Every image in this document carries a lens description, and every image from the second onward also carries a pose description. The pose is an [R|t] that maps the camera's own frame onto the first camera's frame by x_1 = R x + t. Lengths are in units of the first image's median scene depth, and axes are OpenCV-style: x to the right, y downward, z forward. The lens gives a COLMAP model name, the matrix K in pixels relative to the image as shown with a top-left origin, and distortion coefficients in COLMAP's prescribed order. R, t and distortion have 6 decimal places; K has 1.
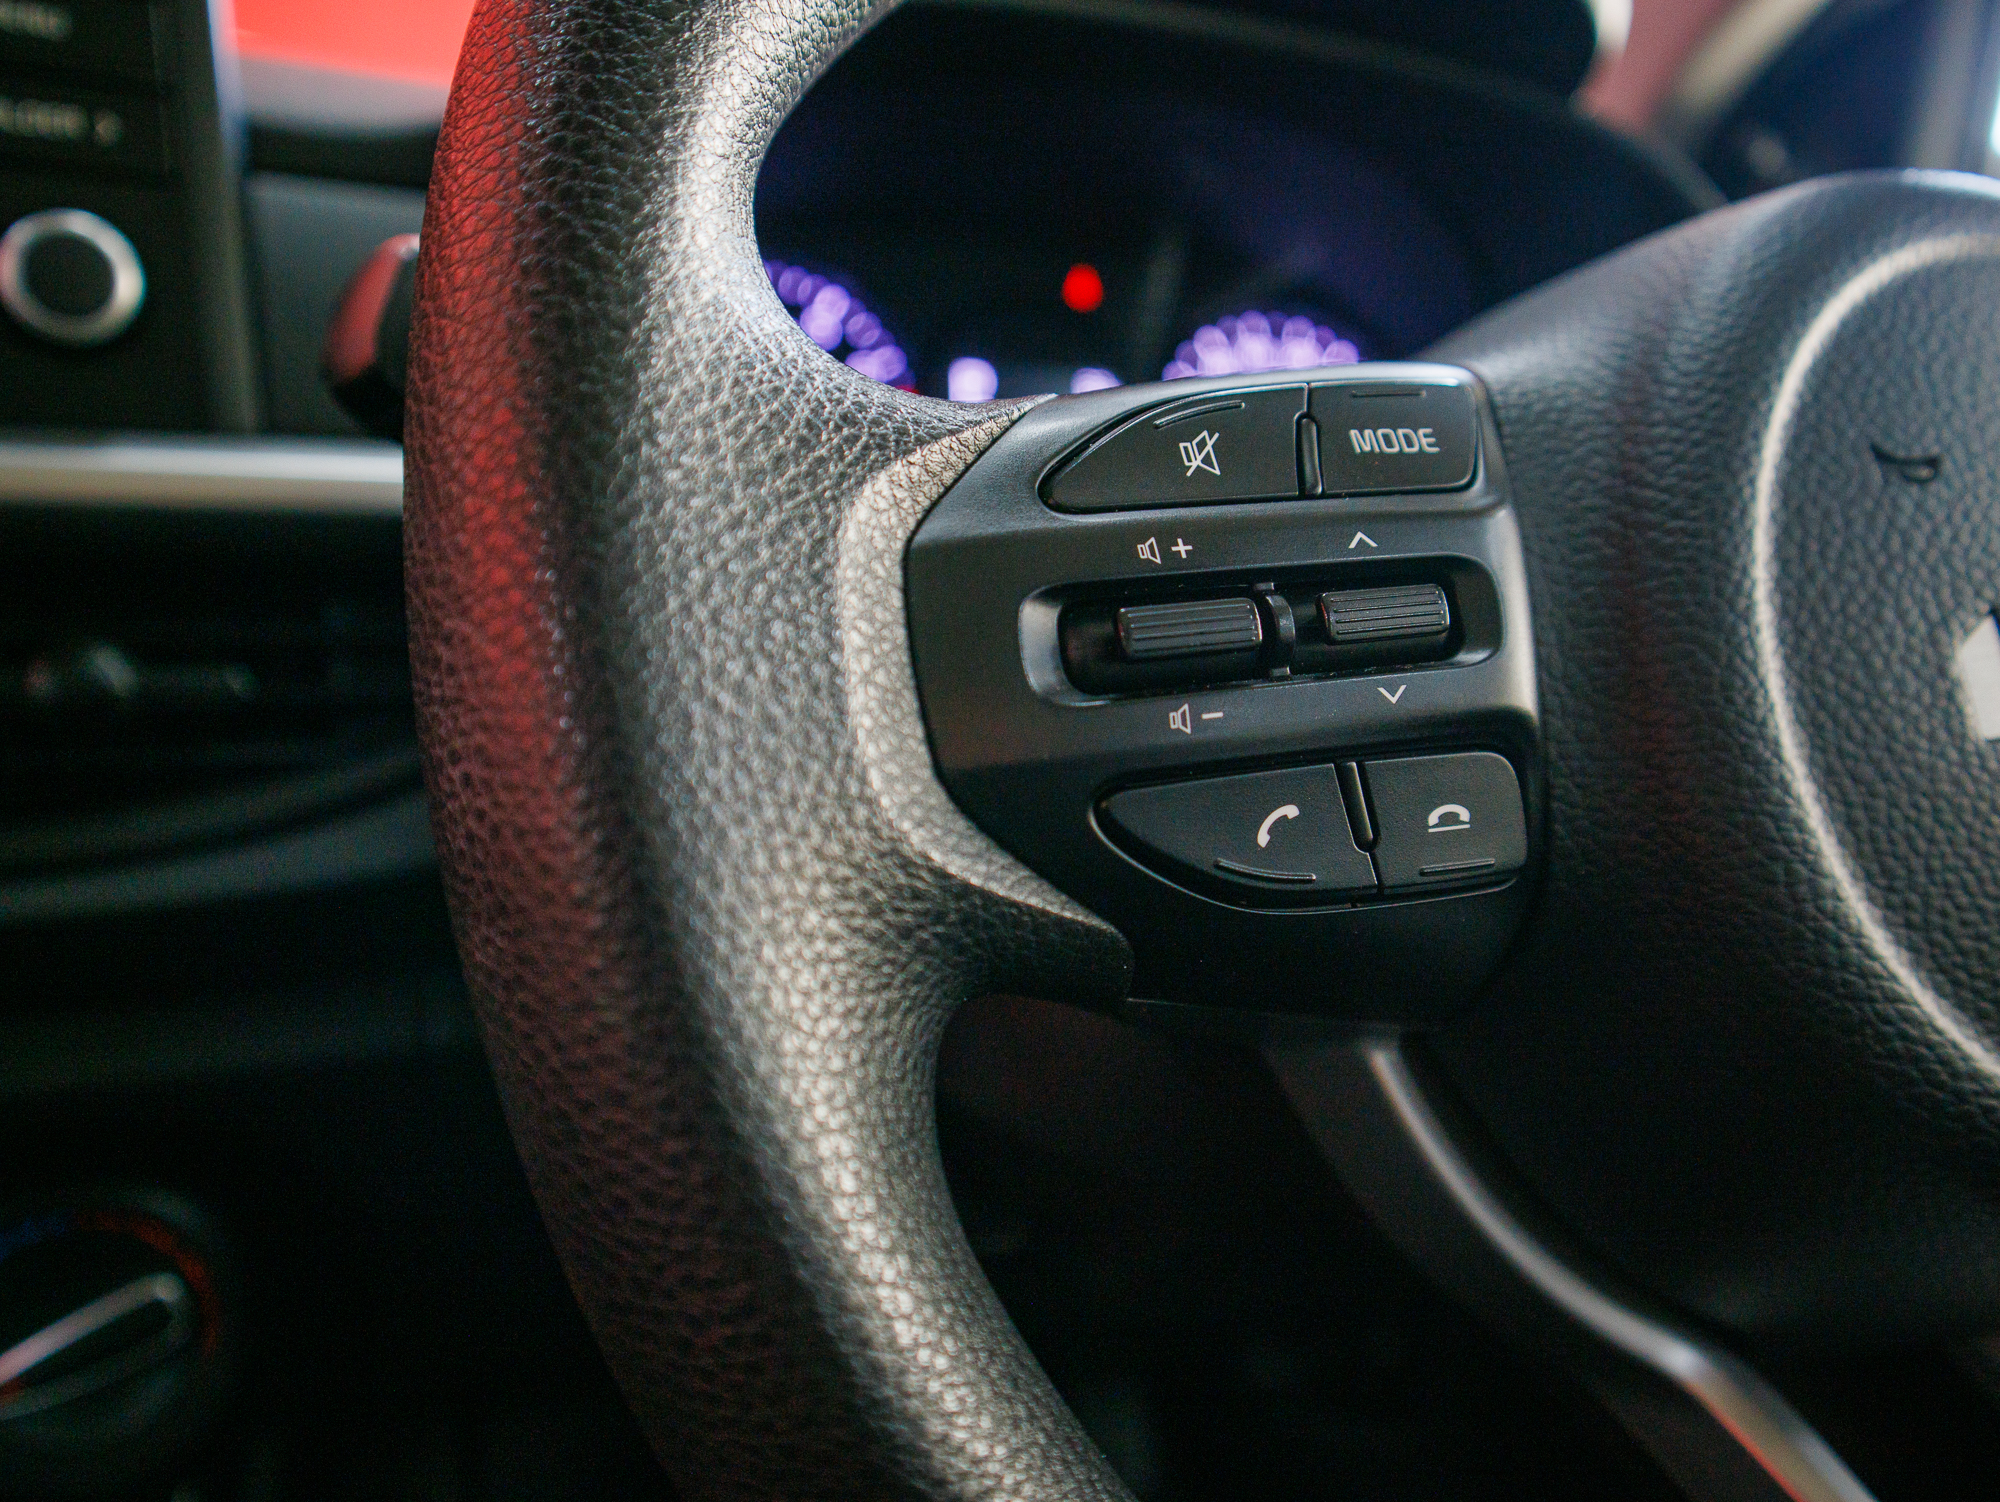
lens RADIAL K [[1566.8, 0, 1000.0], [0, 1566.8, 751.0], [0, 0, 1]] dist [-0.078267, 0.002435]
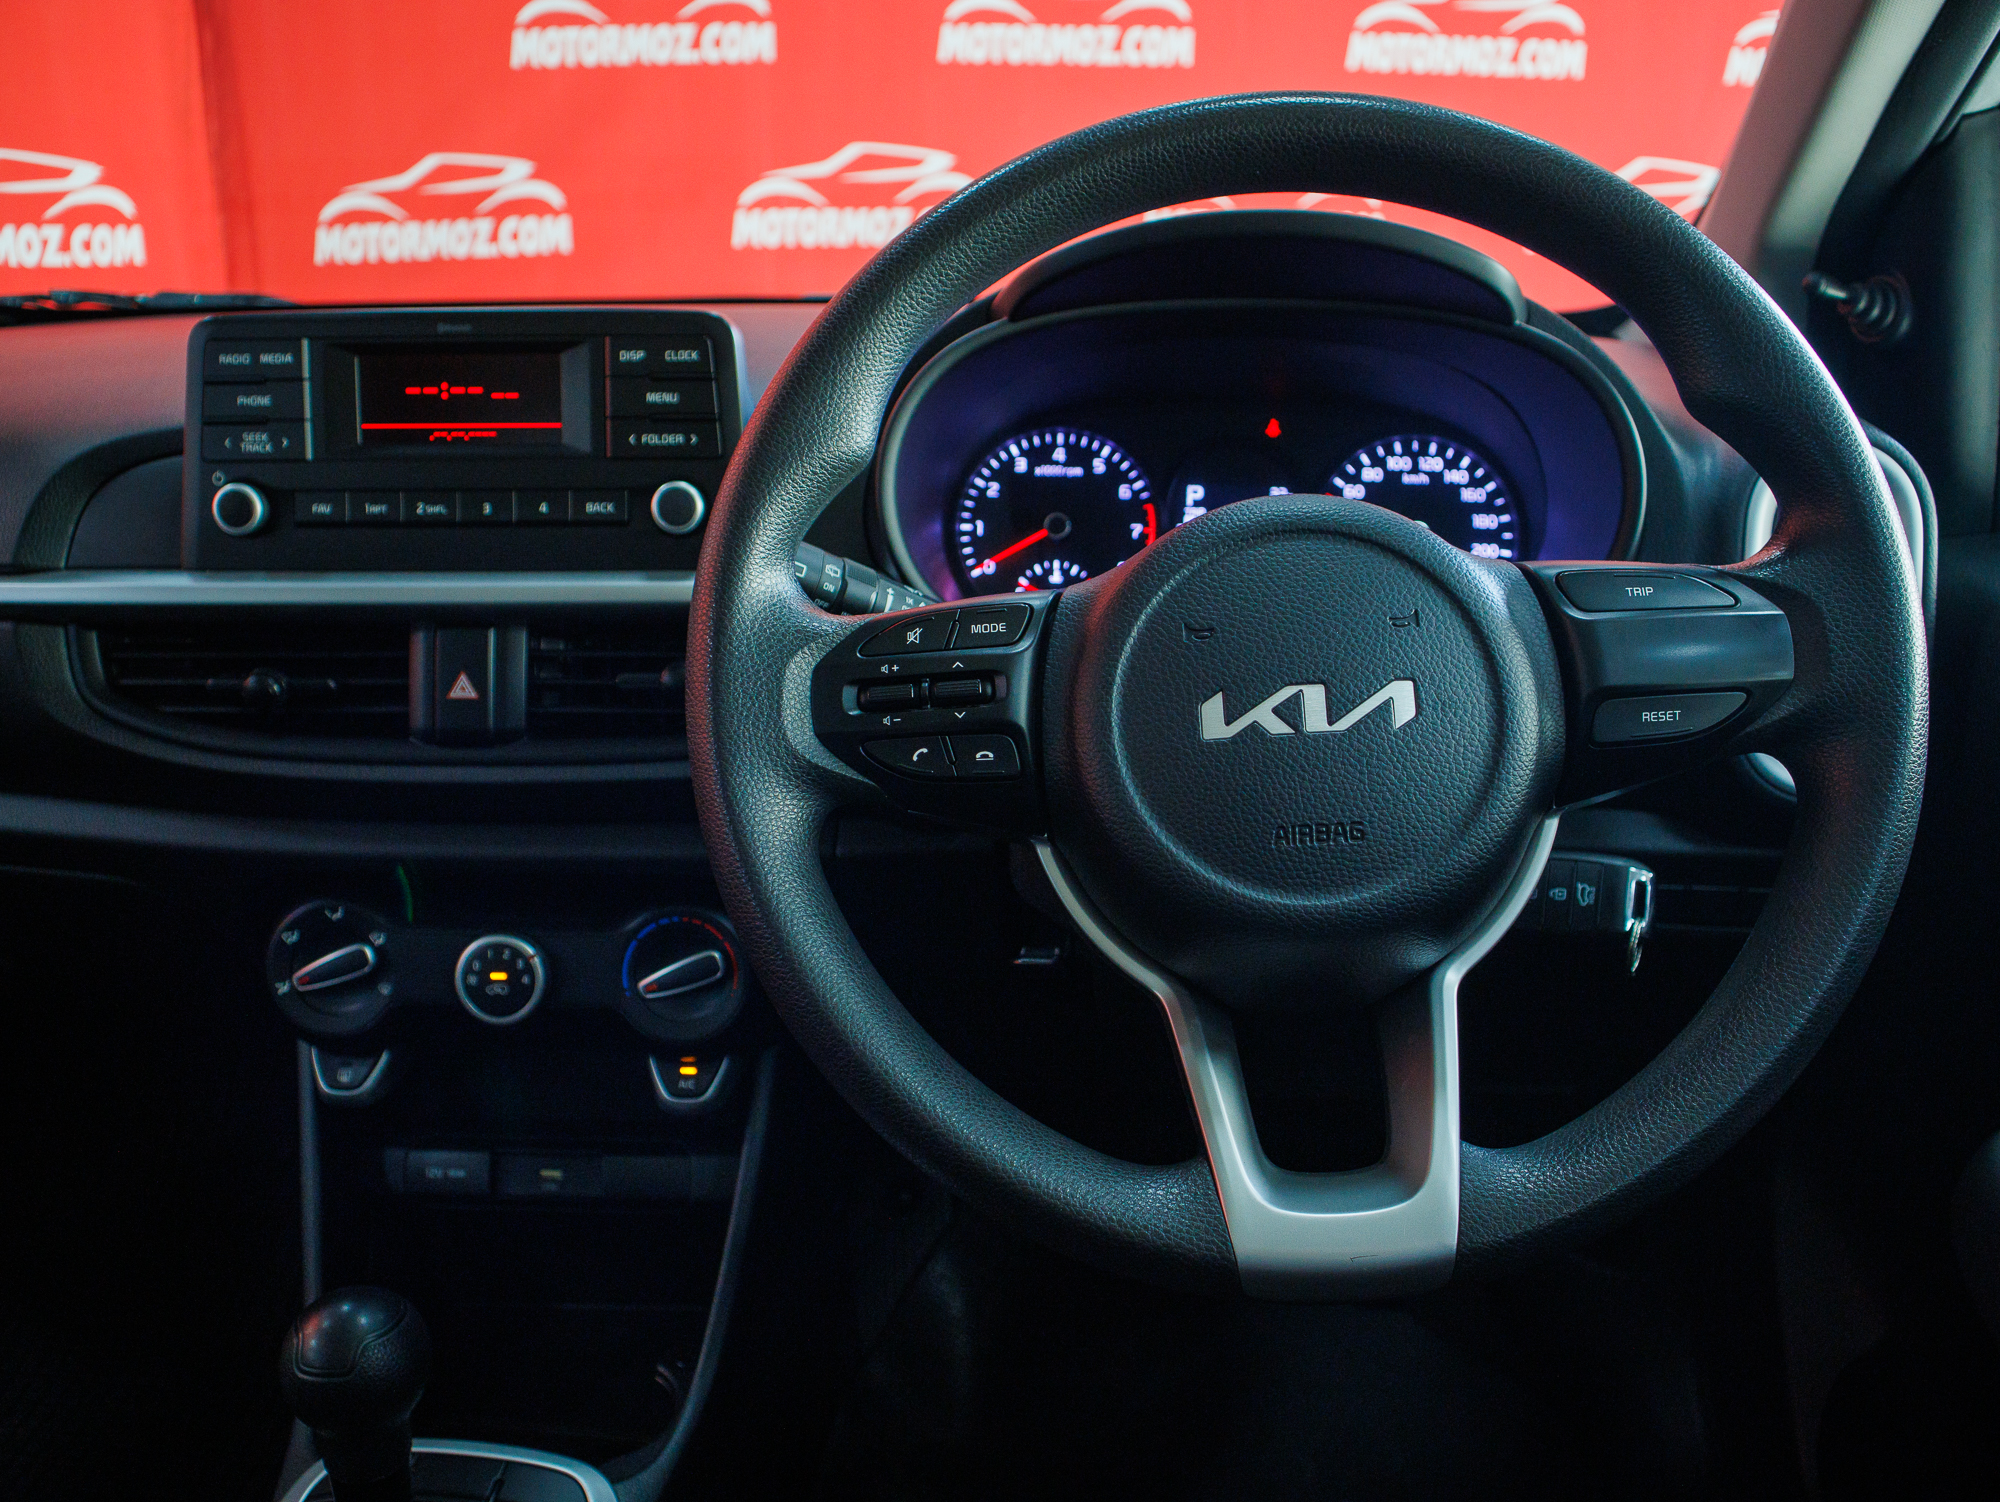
lens RADIAL K [[1558.5, 0, 1000.0], [0, 1558.5, 751.0], [0, 0, 1]] dist [-0.120666, 0.081506]
pose [[0.900006, 0.049211, -0.433091, 1.675661], [-0.035224, 0.998568, 0.040265, -0.092645], [0.434453, -0.020983, 0.900450, -1.777505]]
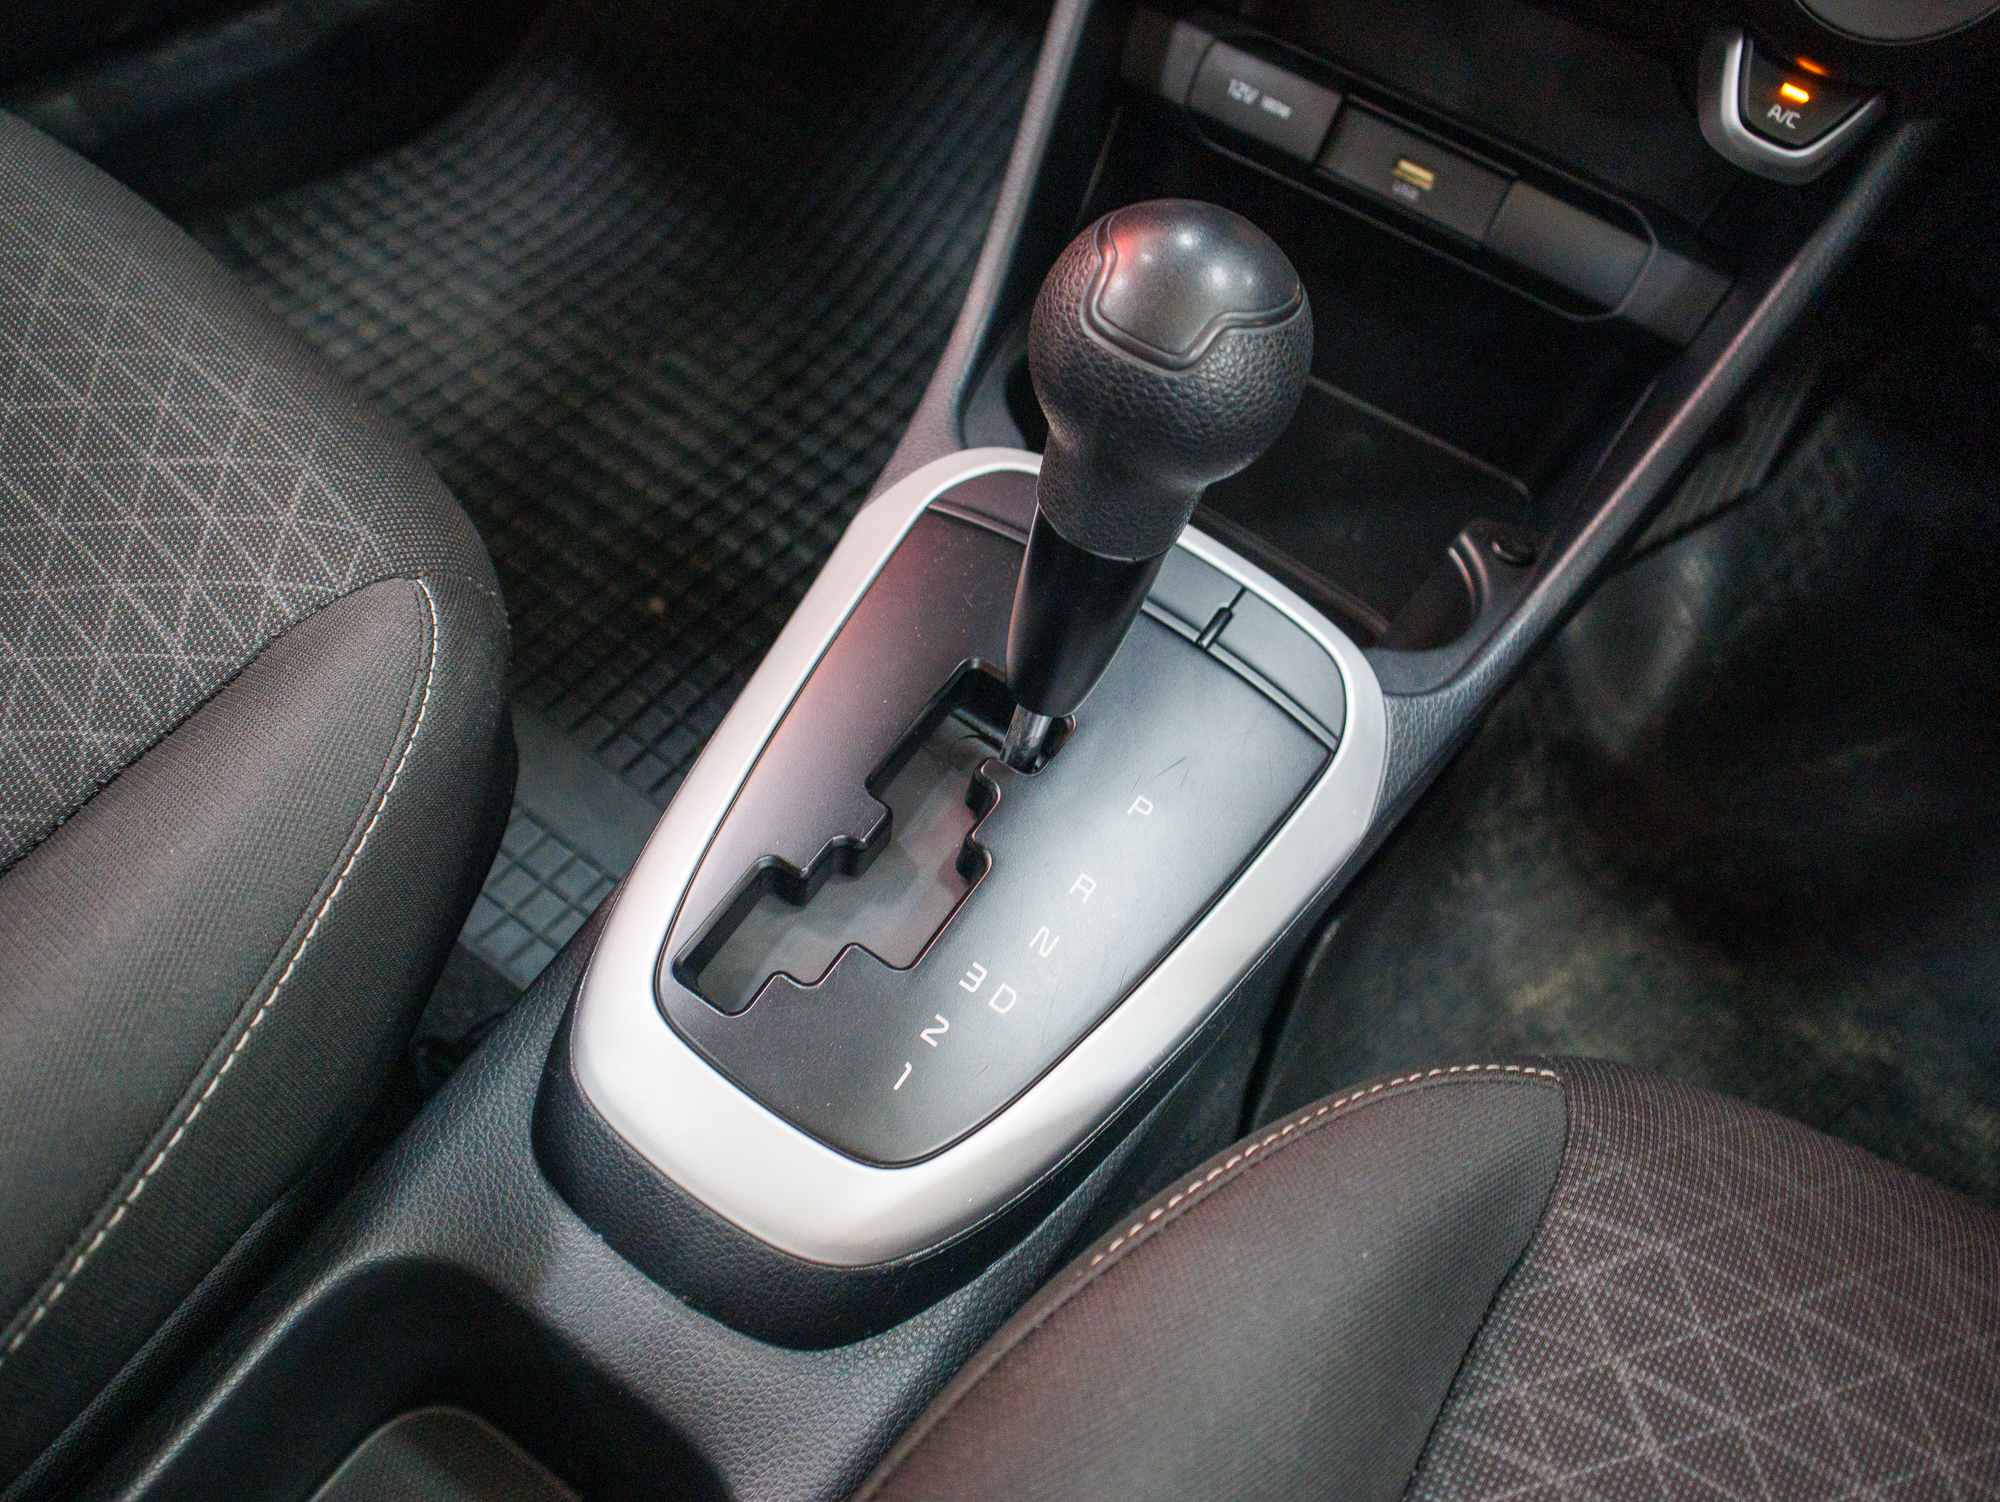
lens RADIAL K [[1558.5, 0, 1000.0], [0, 1558.5, 751.0], [0, 0, 1]] dist [-0.120666, 0.081506]
pose [[0.608019, 0.650576, -0.455042, -0.272476], [-0.335911, 0.730134, 0.595037, 0.933636], [0.719358, -0.208940, 0.662471, -0.677793]]
